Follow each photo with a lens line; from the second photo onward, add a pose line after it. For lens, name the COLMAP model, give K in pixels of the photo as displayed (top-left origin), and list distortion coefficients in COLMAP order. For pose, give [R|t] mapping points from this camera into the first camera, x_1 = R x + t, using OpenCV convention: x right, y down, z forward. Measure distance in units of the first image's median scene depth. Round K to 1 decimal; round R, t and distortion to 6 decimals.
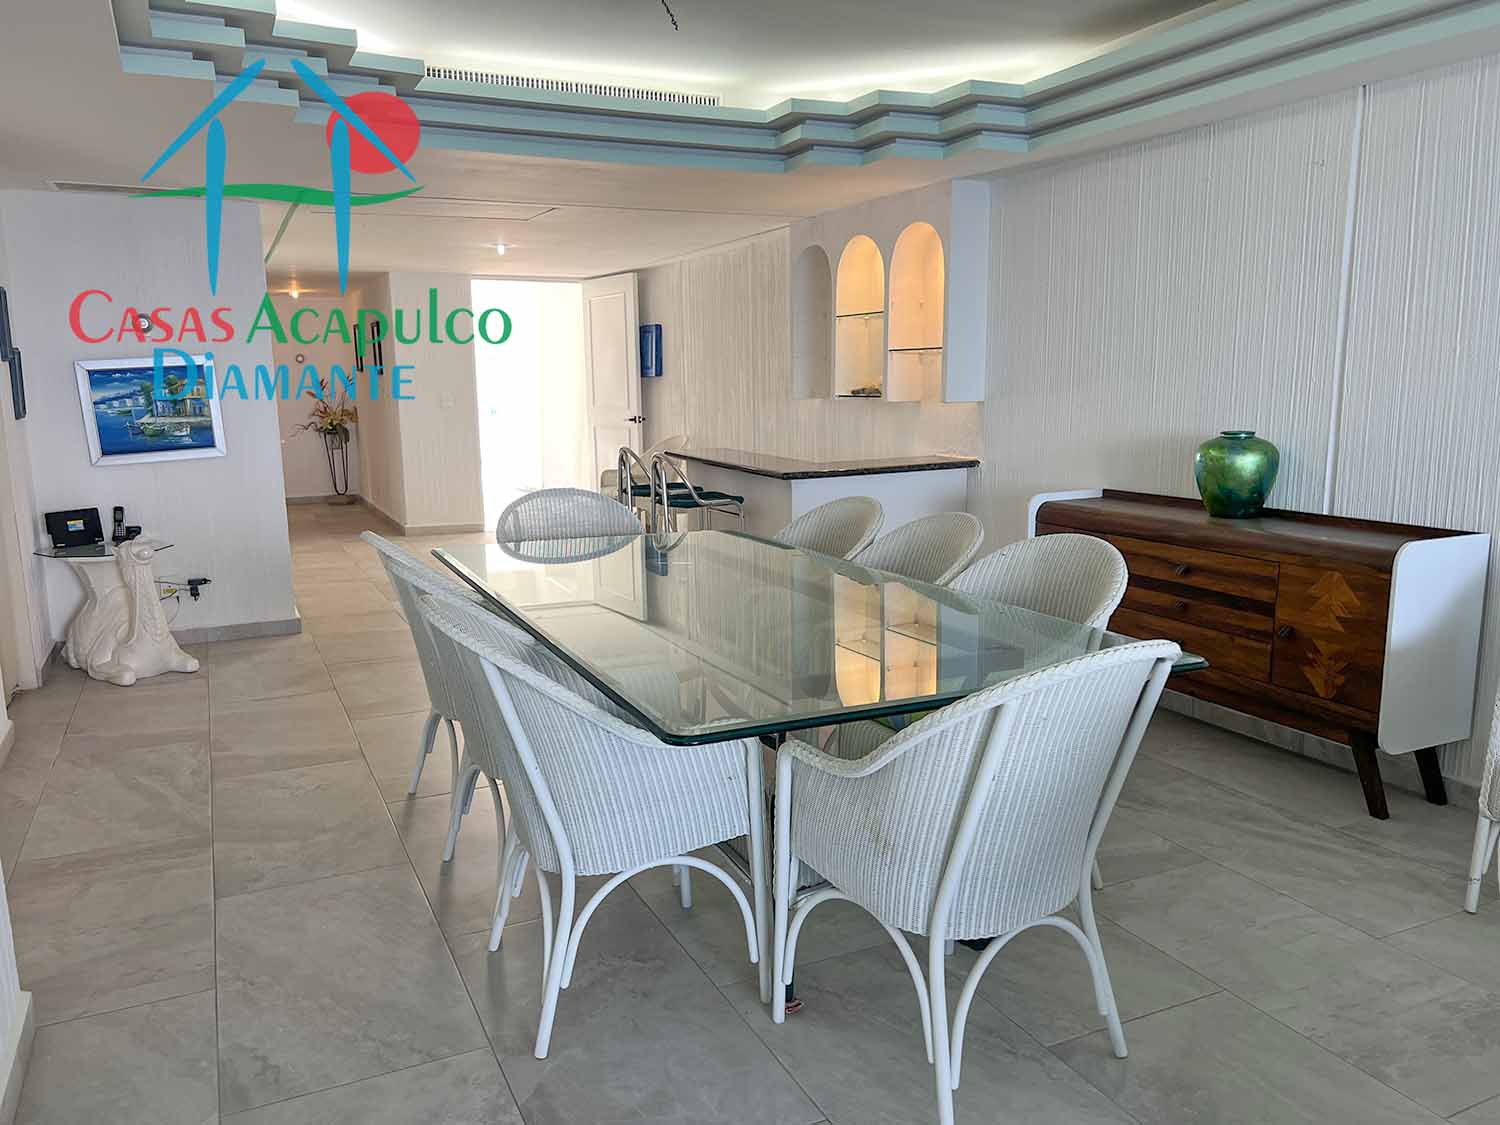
lens RADIAL K [[1128.6, 0, 753.3], [0, 1128.6, 564.3], [0, 0, 1]] dist [0.112300, -0.169733]
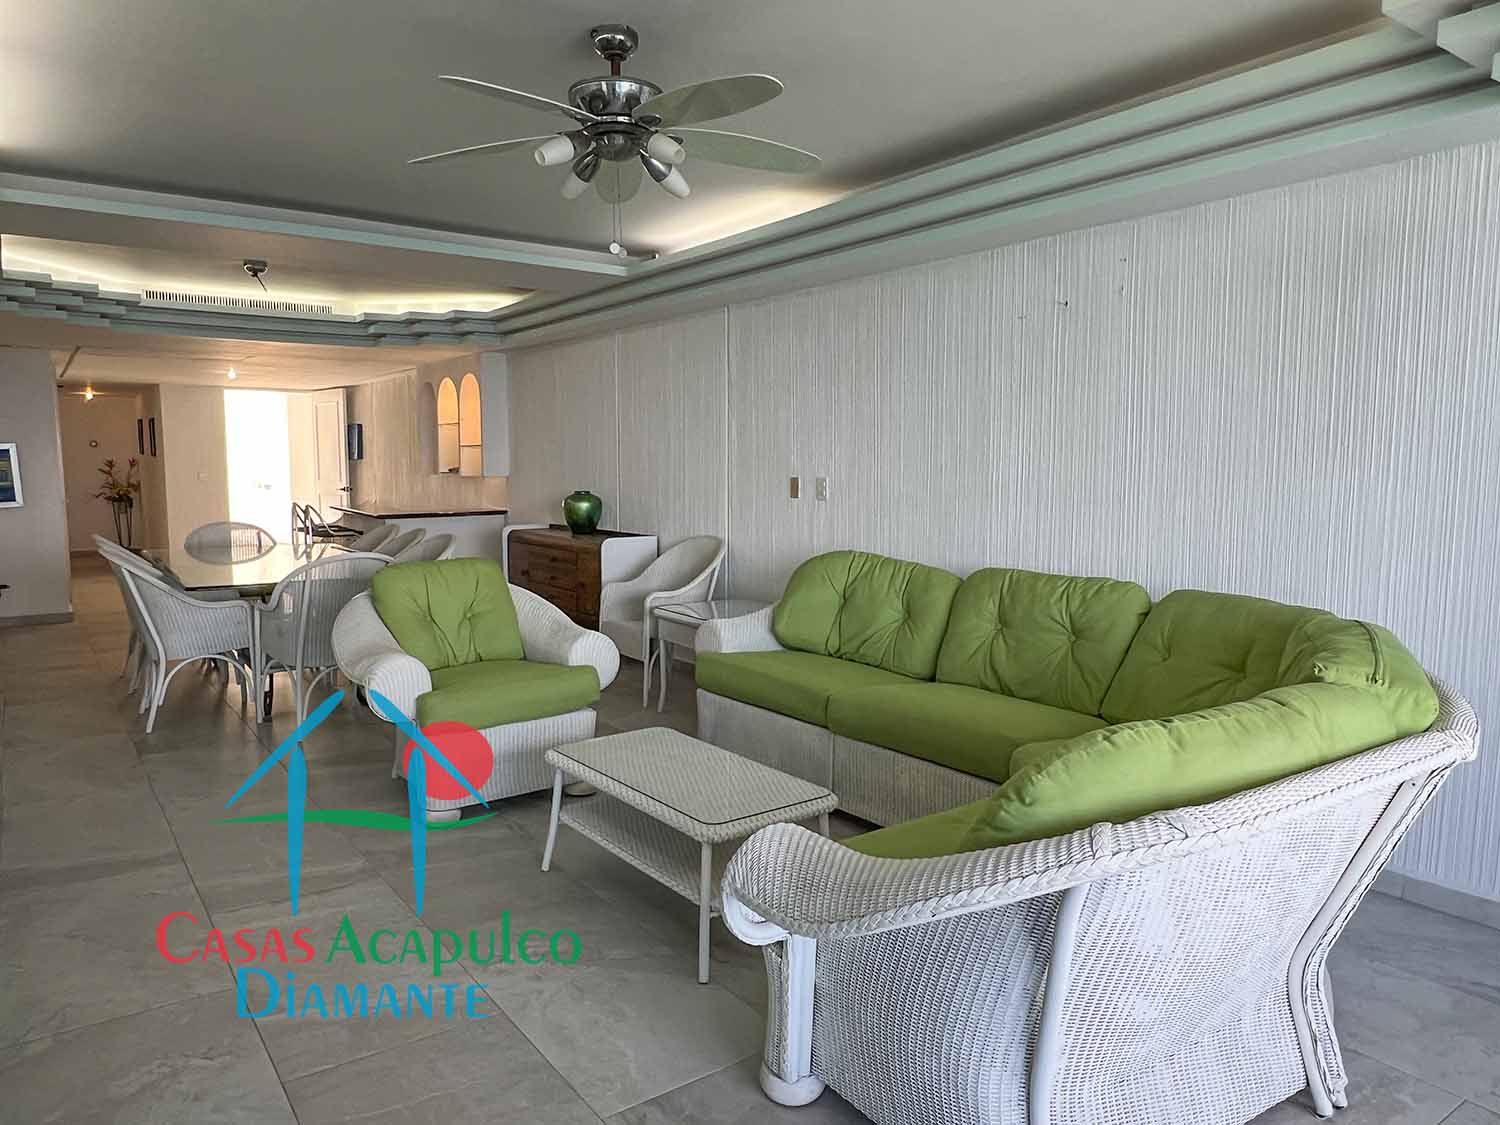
lens RADIAL K [[1016.7, 0, 752.3], [0, 1016.7, 566.8], [0, 0, 1]] dist [0.003578, -0.005452]
pose [[0.983263, -0.005416, 0.182109, 0.268136], [0.016809, 0.997992, -0.061076, 0.089197], [-0.181413, 0.063115, 0.981380, -0.543009]]
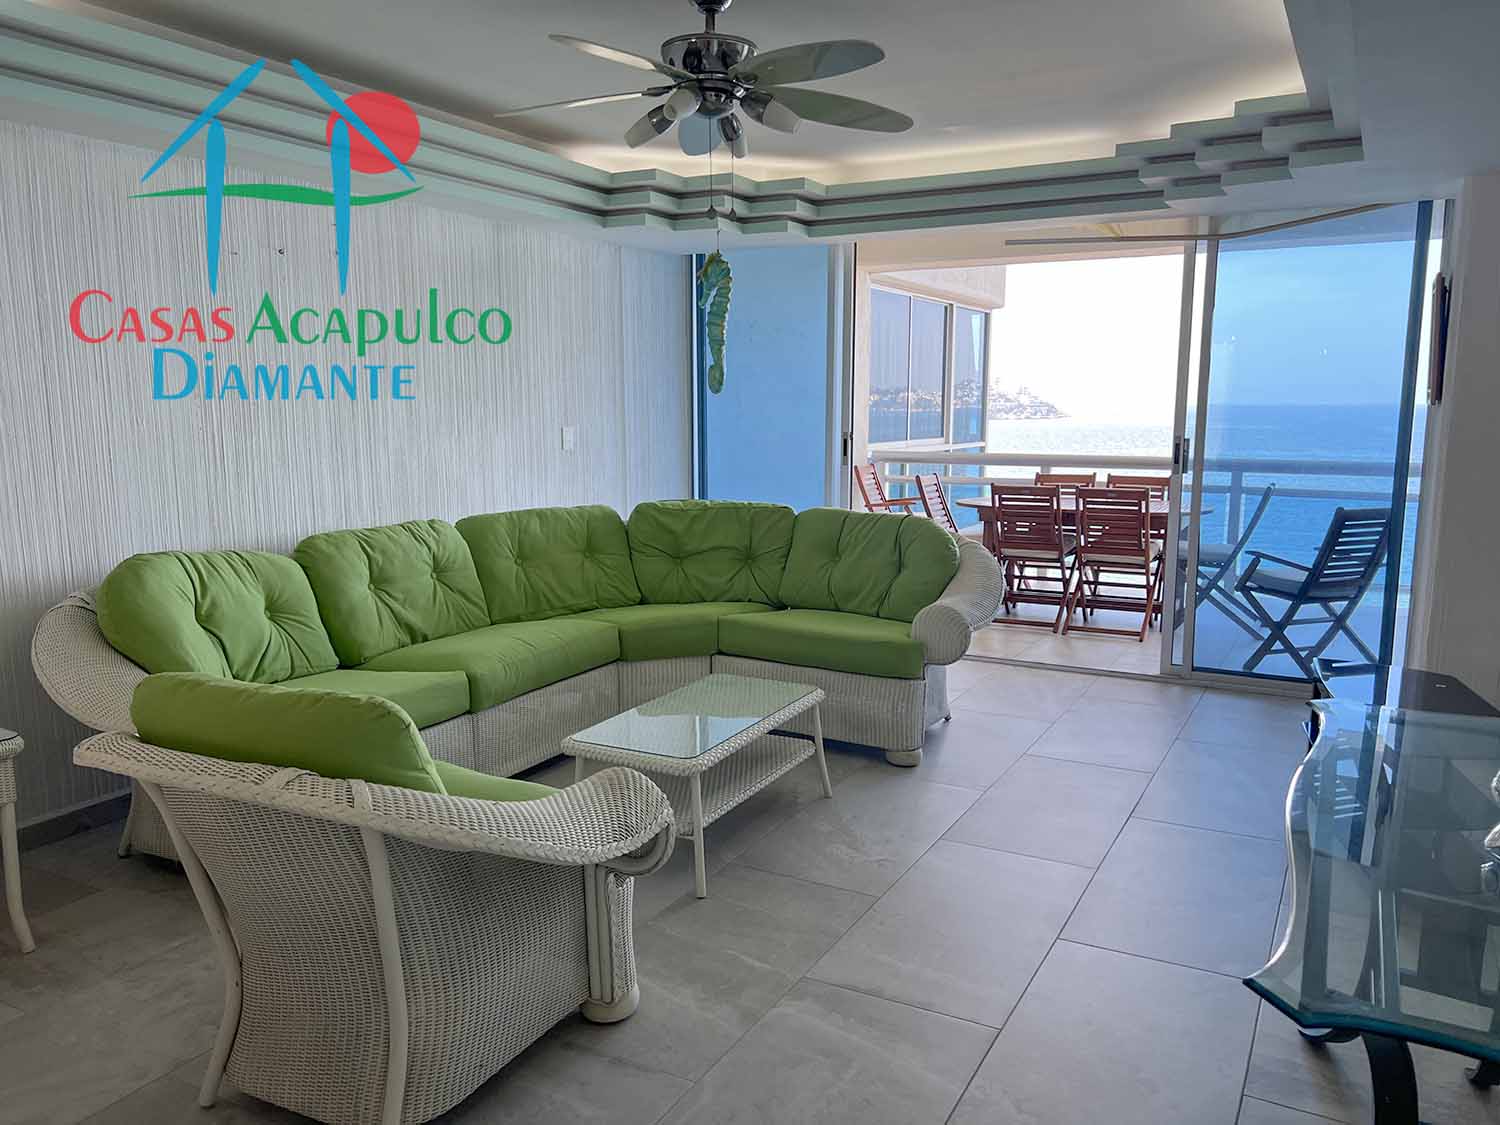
lens RADIAL K [[1128.6, 0, 753.3], [0, 1128.6, 564.3], [0, 0, 1]] dist [0.112300, -0.169733]
pose [[-0.590169, -0.106943, 0.800165, -0.184279], [0.137861, 0.963275, 0.230424, -0.059259], [-0.795421, 0.246301, -0.553752, 0.297243]]
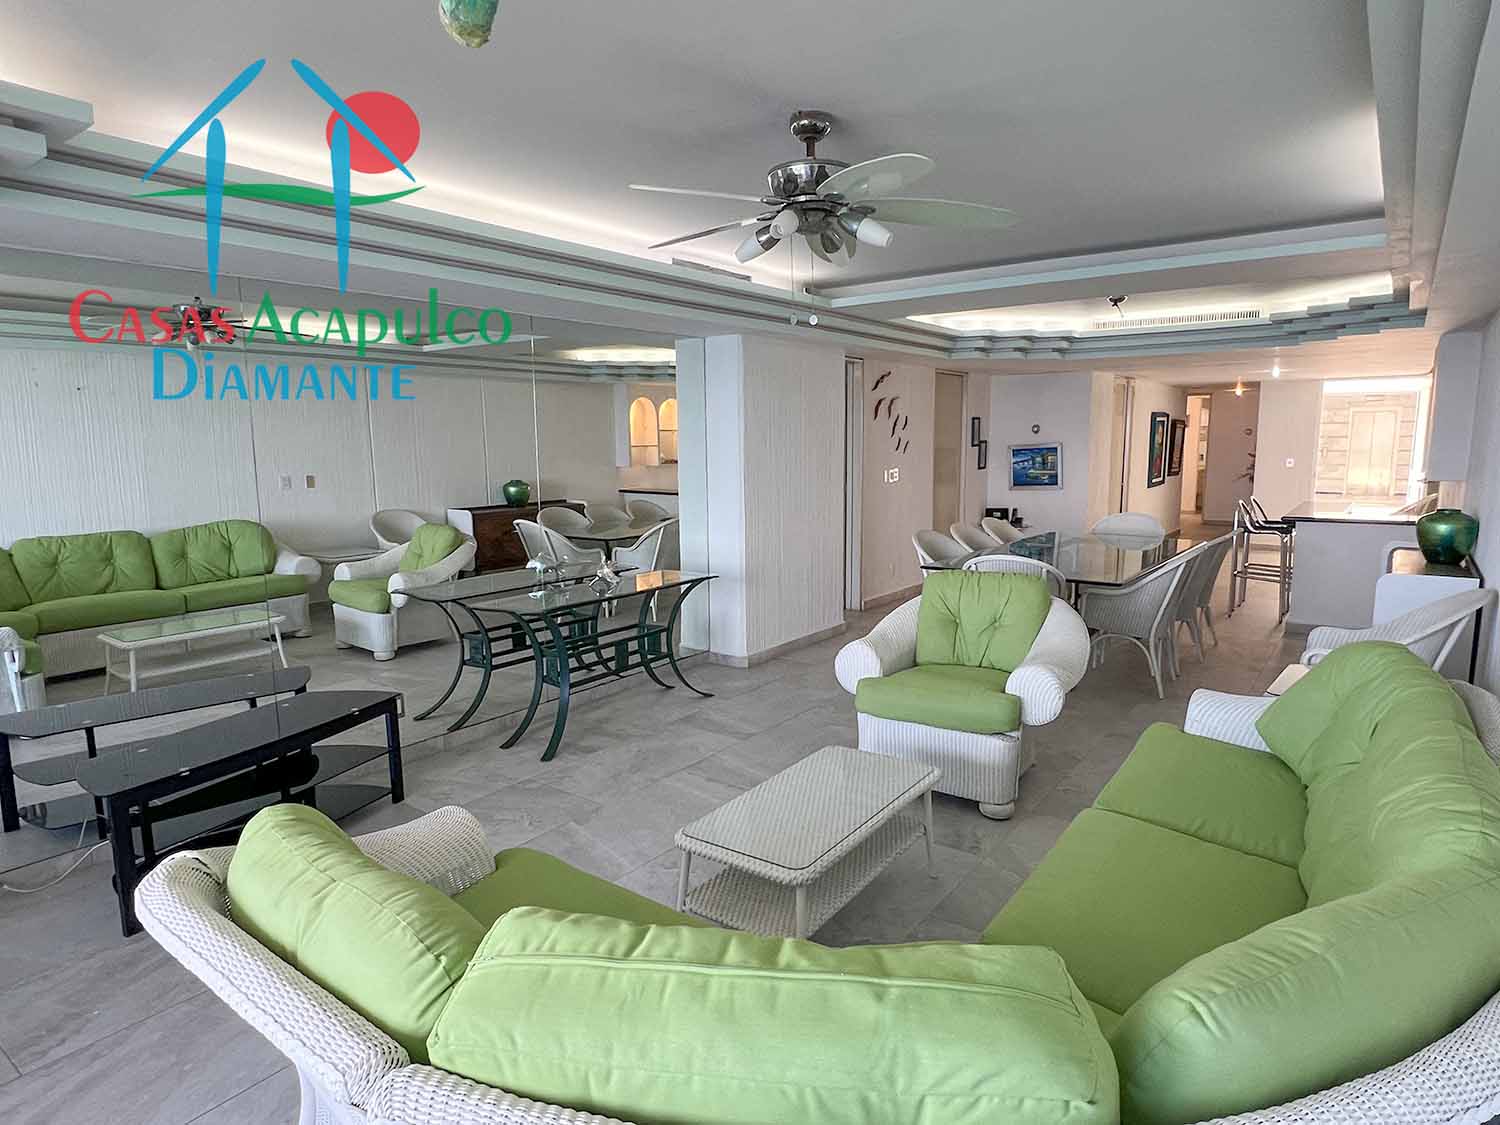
lens RADIAL K [[877.6, 0, 750.0], [0, 877.6, 562.5], [0, 0, 1]] dist [0.004814, -0.000016]
pose [[0.471481, 0.131814, -0.871969, 0.714017], [-0.139995, 0.987415, 0.073570, 0.002350], [0.870693, 0.087384, 0.484001, -0.295178]]
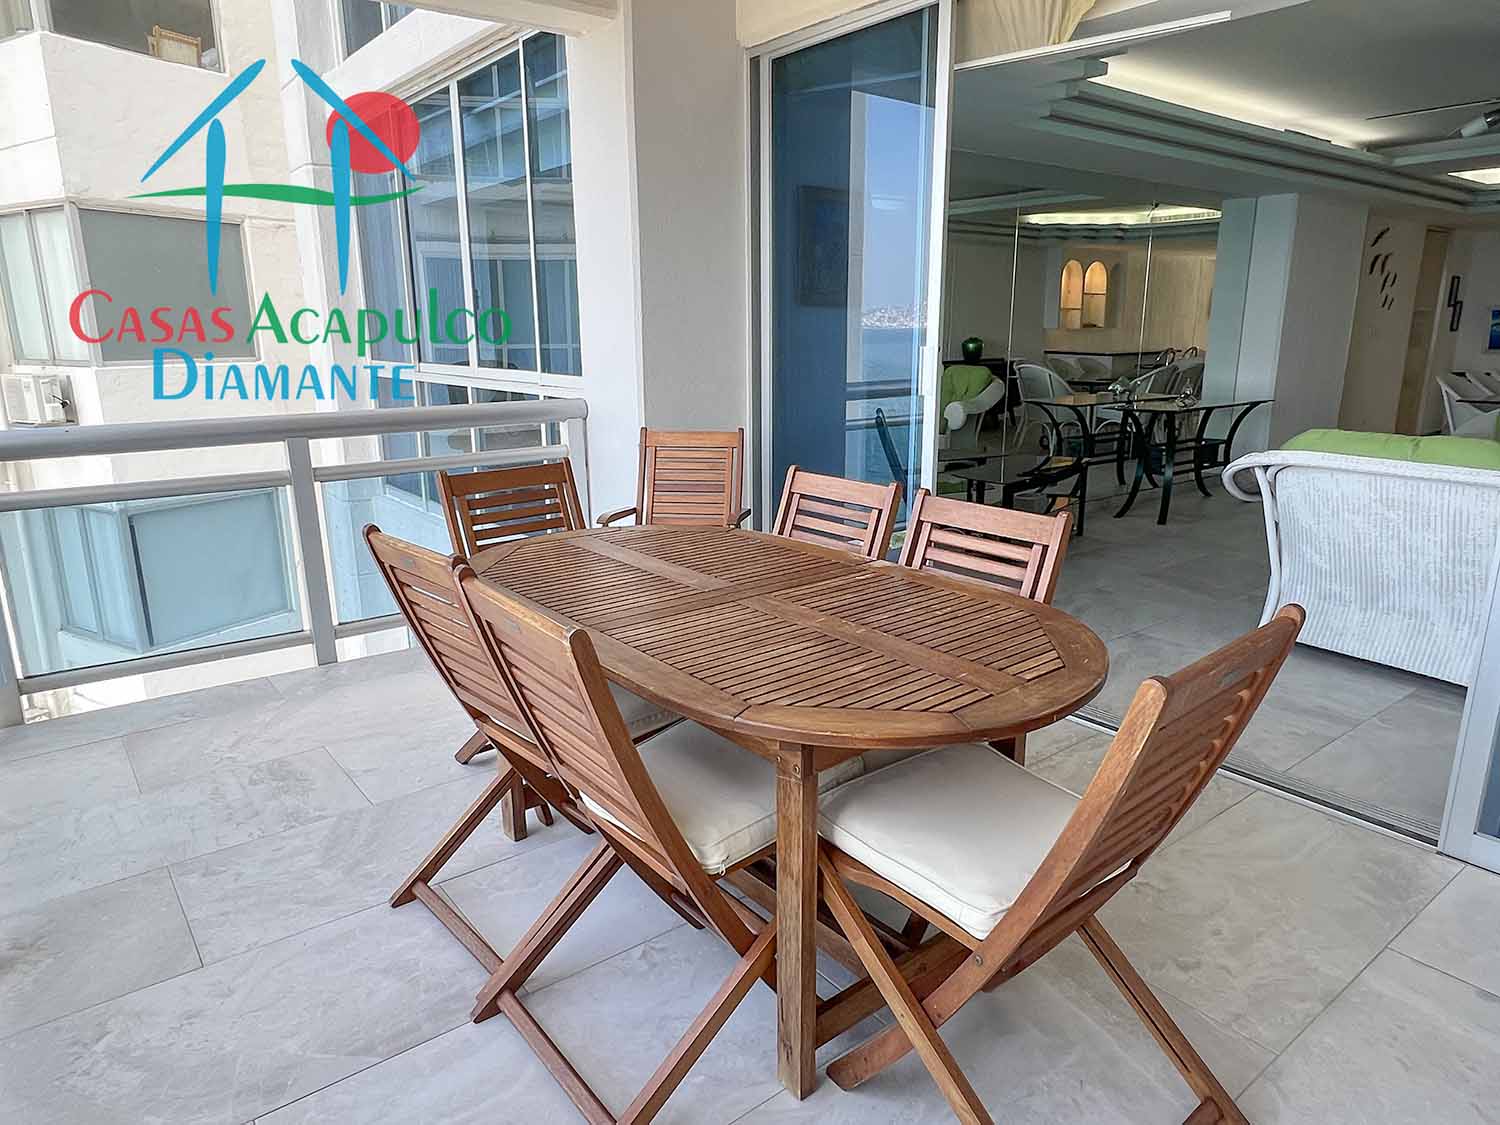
lens RADIAL K [[953.2, 0, 748.6], [0, 953.2, 583.6], [0, 0, 1]] dist [-0.000801, -0.000886]
pose [[0.220635, 0.267889, -0.937846, 0.942009], [-0.157358, 0.958722, 0.236832, 0.125443], [0.962579, 0.095325, 0.253682, -0.788107]]
